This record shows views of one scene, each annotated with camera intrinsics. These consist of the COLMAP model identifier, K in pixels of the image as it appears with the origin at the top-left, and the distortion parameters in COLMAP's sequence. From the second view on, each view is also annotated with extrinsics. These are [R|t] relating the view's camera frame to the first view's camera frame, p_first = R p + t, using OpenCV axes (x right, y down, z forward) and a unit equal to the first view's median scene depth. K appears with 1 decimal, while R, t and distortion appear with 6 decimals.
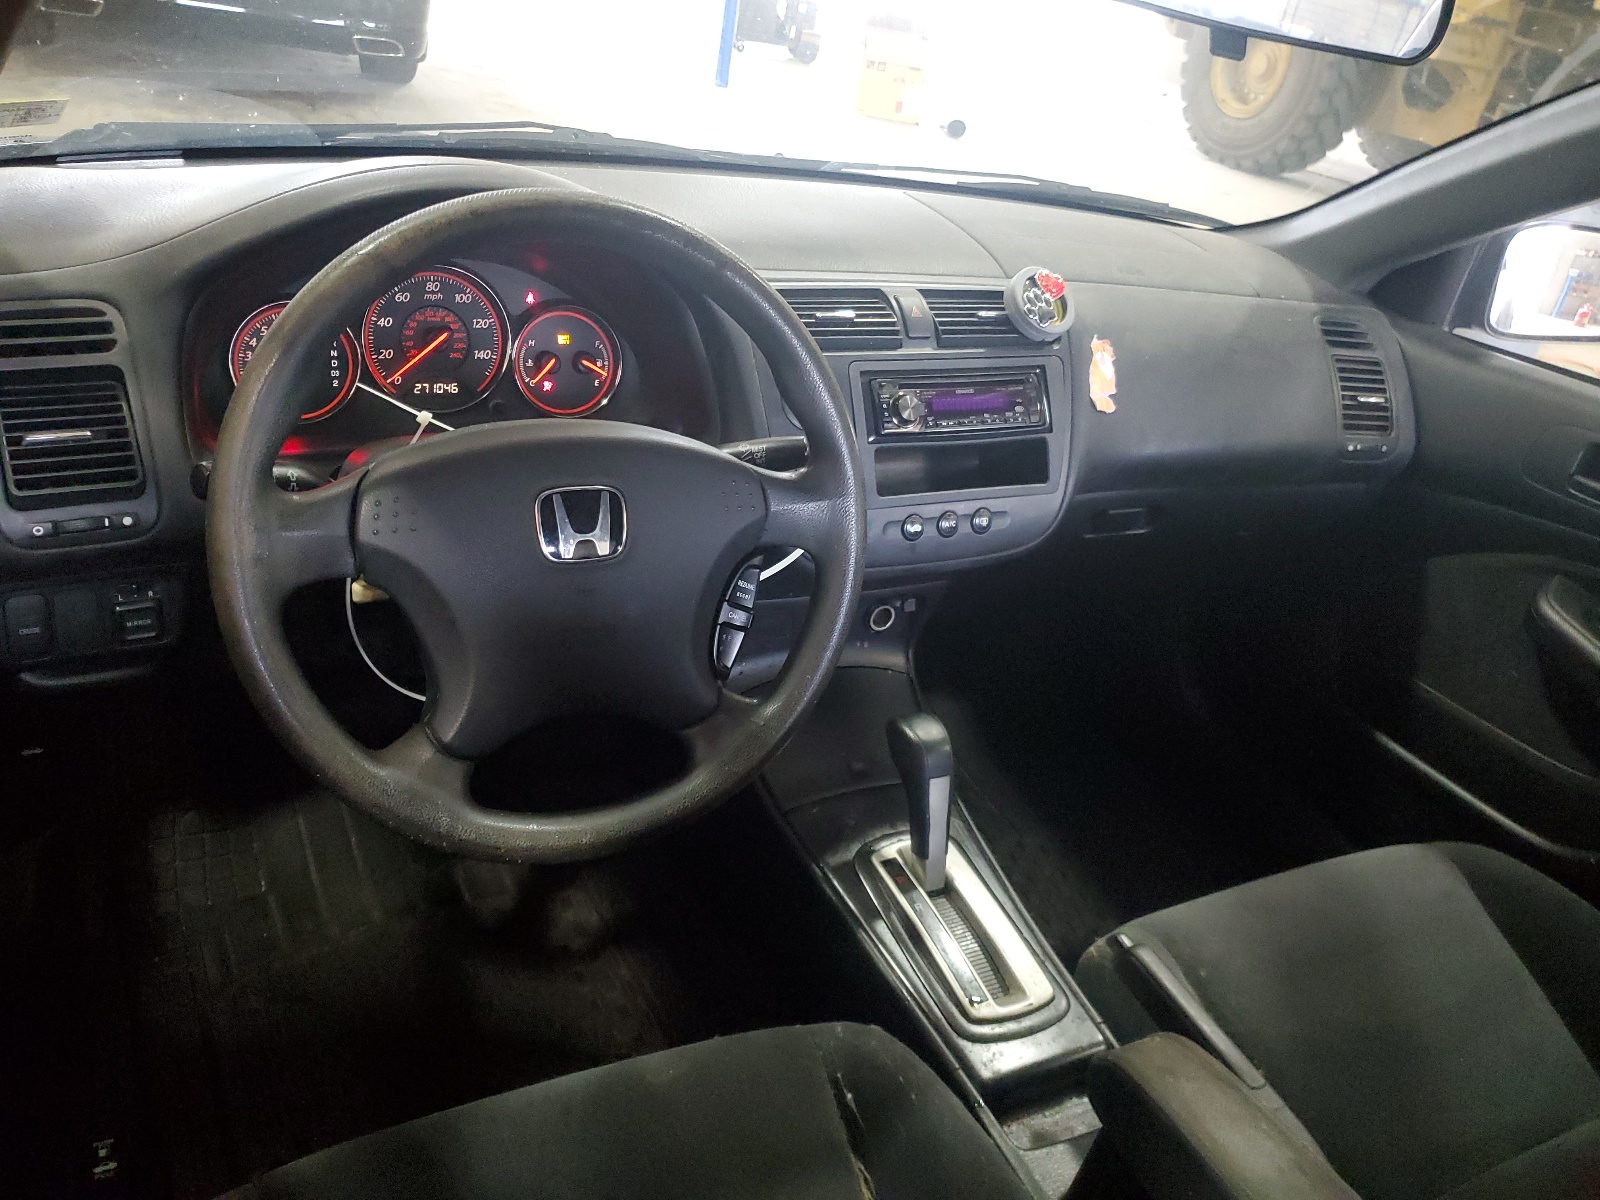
lens RADIAL K [[1204.2, 0, 800.0], [0, 1204.2, 600.0], [0, 0, 1]] dist [0.029131, -0.002726]
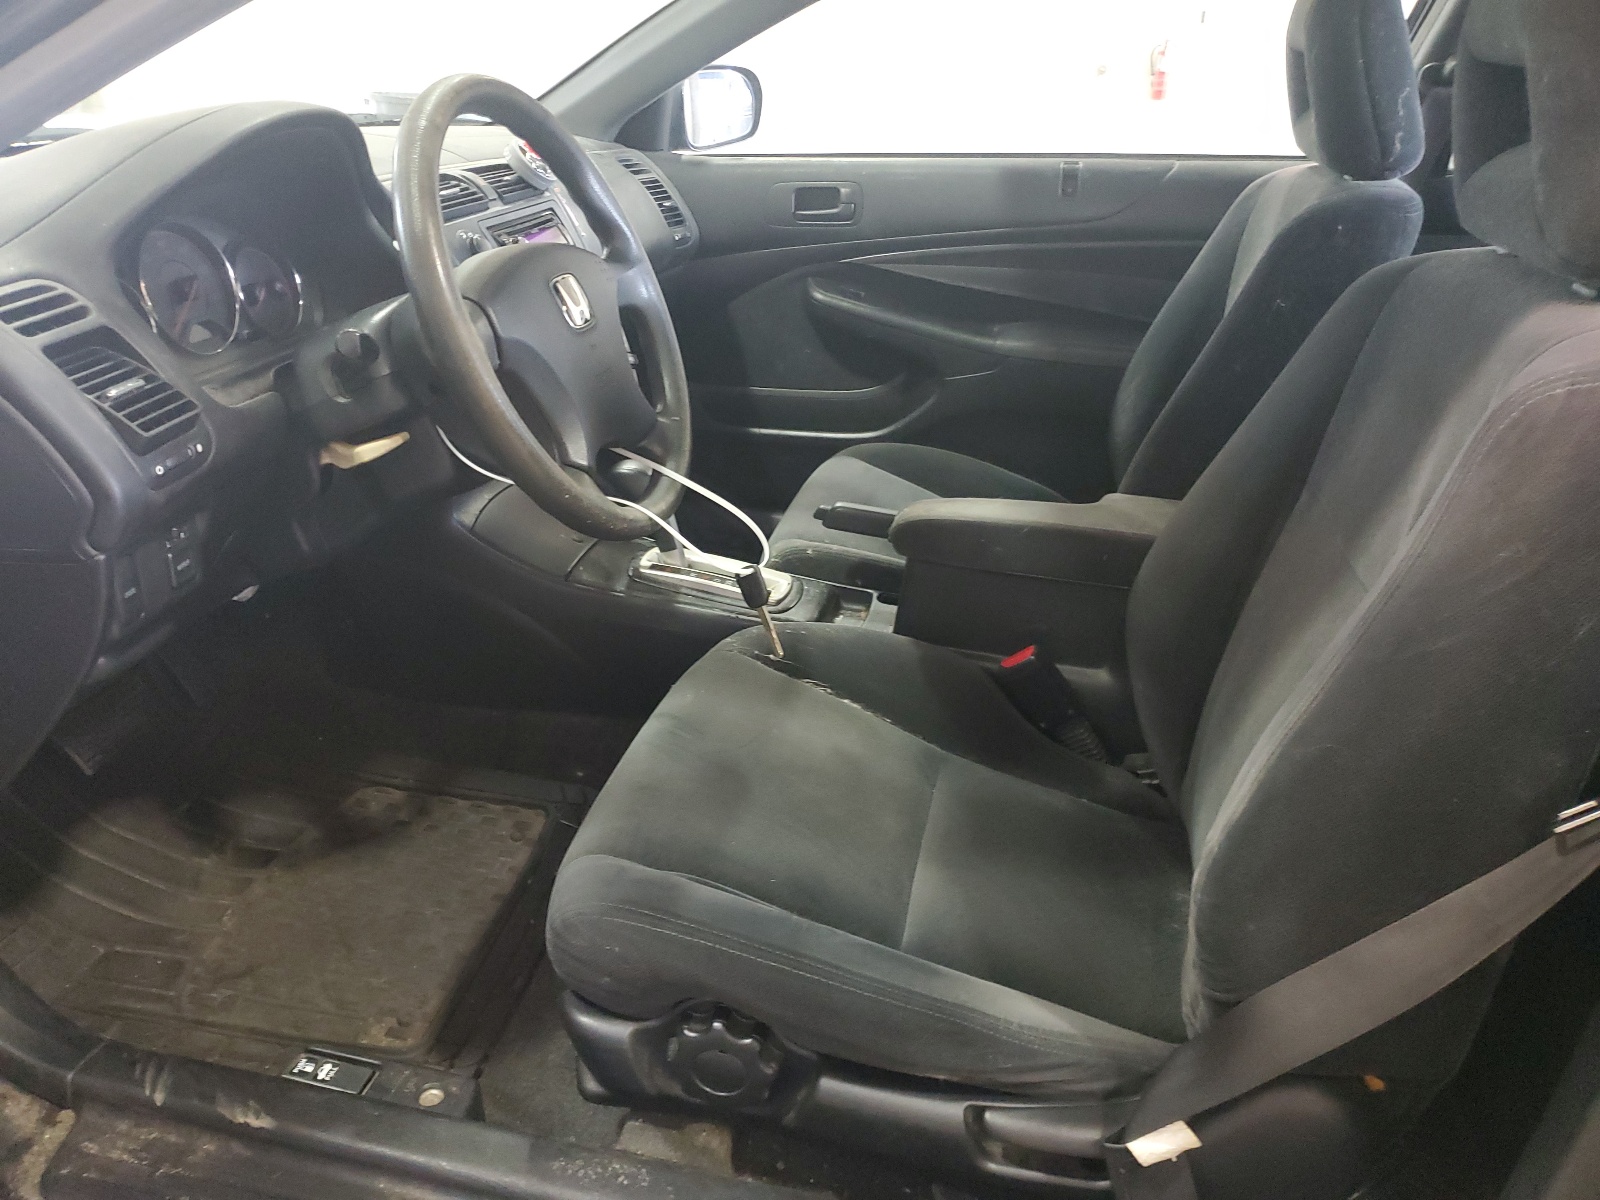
lens RADIAL K [[1204.2, 0, 800.0], [0, 1204.2, 600.0], [0, 0, 1]] dist [0.029131, -0.002726]
pose [[0.626082, -0.440185, 0.643629, -0.826908], [0.430276, 0.883406, 0.185626, 0.076110], [-0.650296, 0.160721, 0.742485, -0.148144]]
